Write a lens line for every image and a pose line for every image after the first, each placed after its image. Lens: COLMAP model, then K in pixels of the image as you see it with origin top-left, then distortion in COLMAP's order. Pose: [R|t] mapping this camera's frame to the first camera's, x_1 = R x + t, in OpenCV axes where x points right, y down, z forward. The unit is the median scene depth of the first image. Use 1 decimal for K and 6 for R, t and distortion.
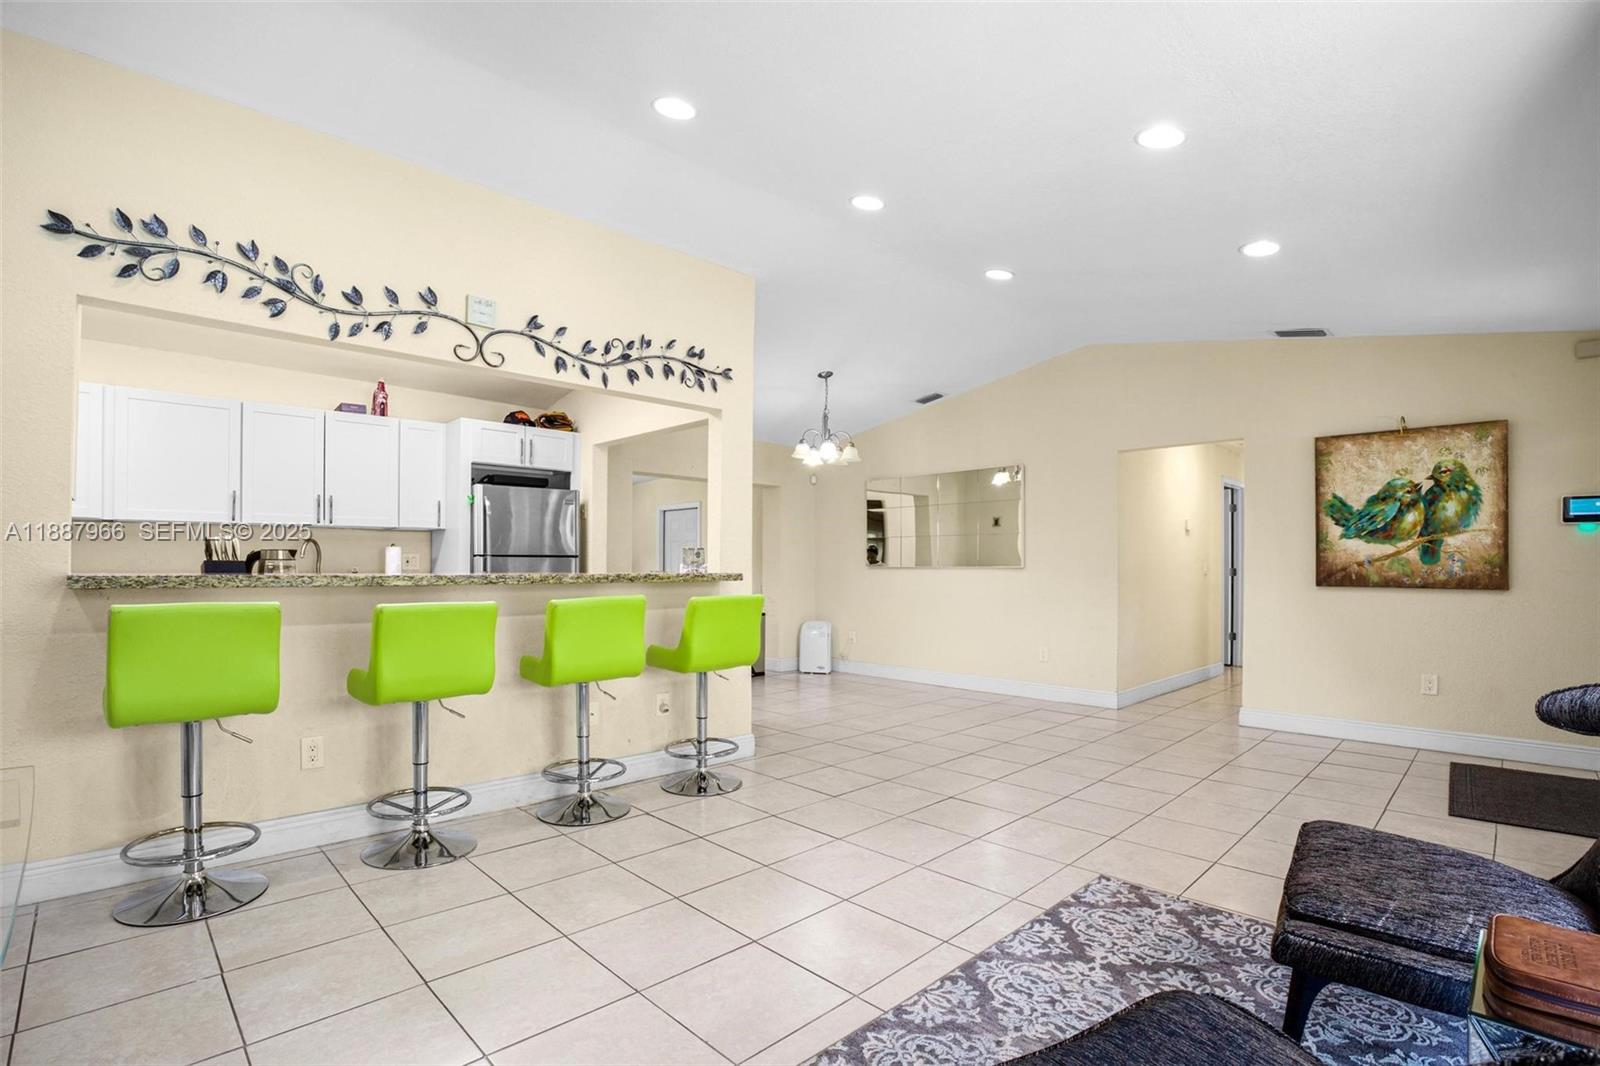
lens RADIAL K [[736.4, 0, 823.8], [0, 736.4, 556.7], [0, 0, 1]] dist [-0.048816, 0.006293]
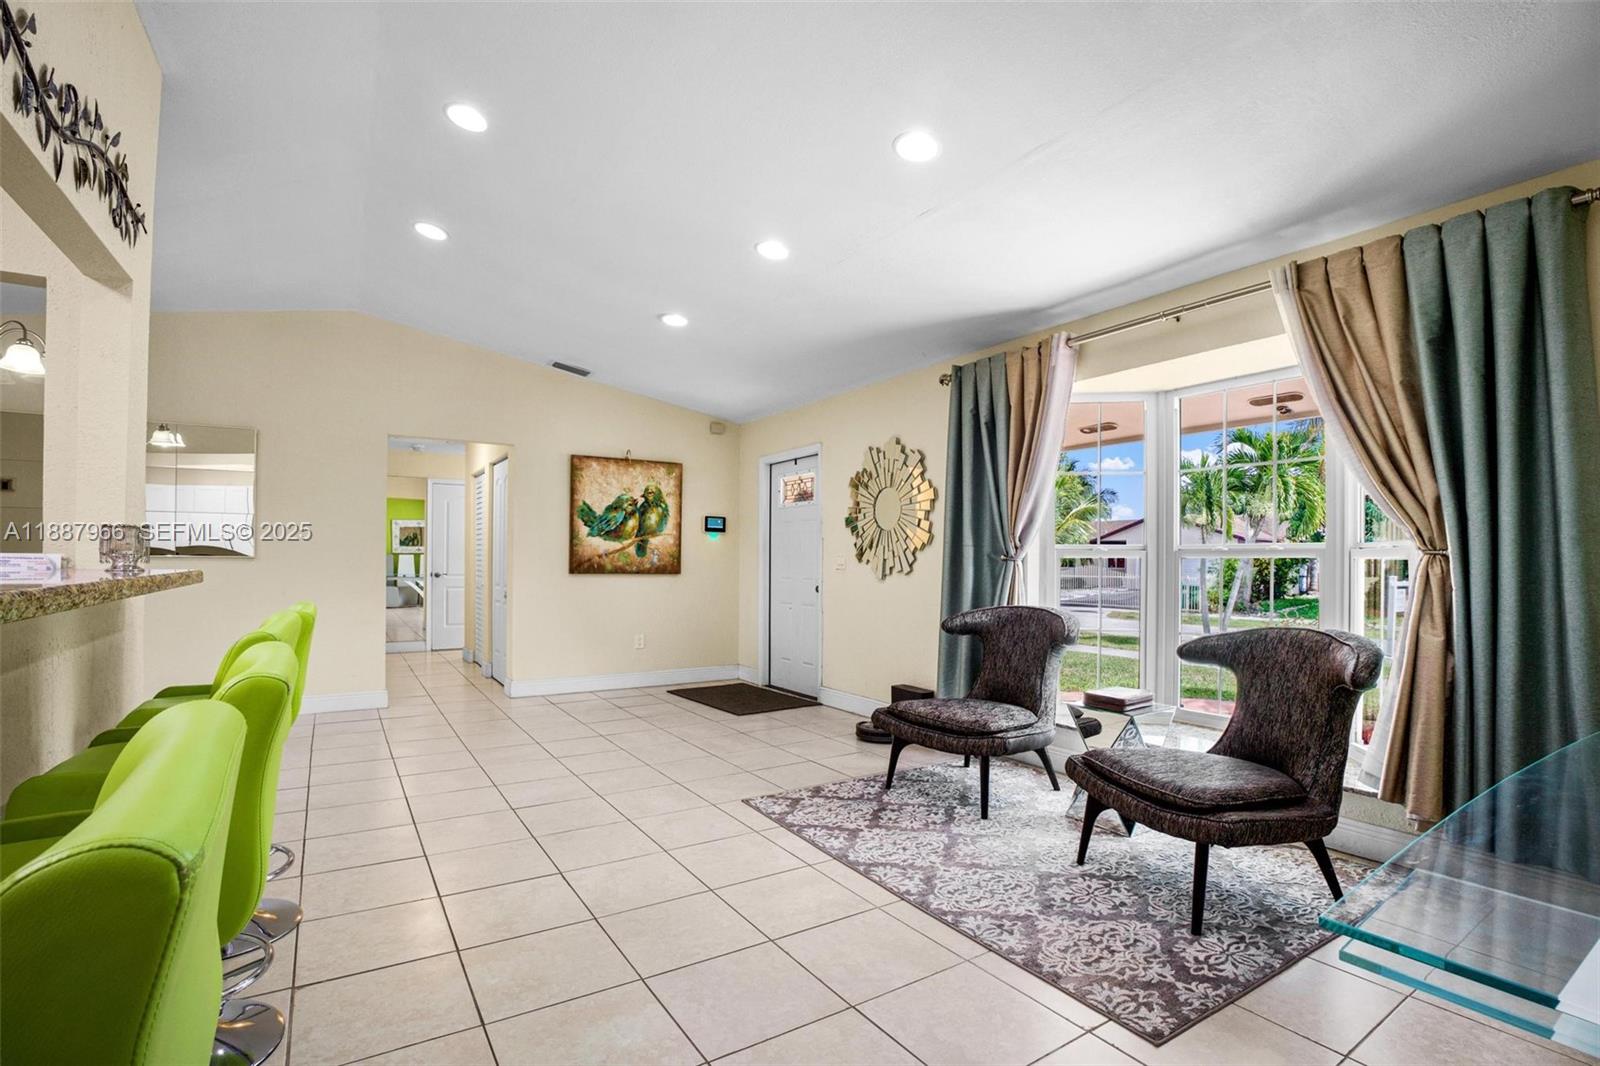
lens RADIAL K [[736.4, 0, 796.4], [0, 736.4, 545.7], [0, 0, 1]] dist [-0.048816, 0.006293]
pose [[0.236747, 0.017456, 0.971415, -0.506110], [-0.019336, 0.999725, -0.013252, 0.001827], [-0.971379, -0.015646, 0.237019, 0.354262]]
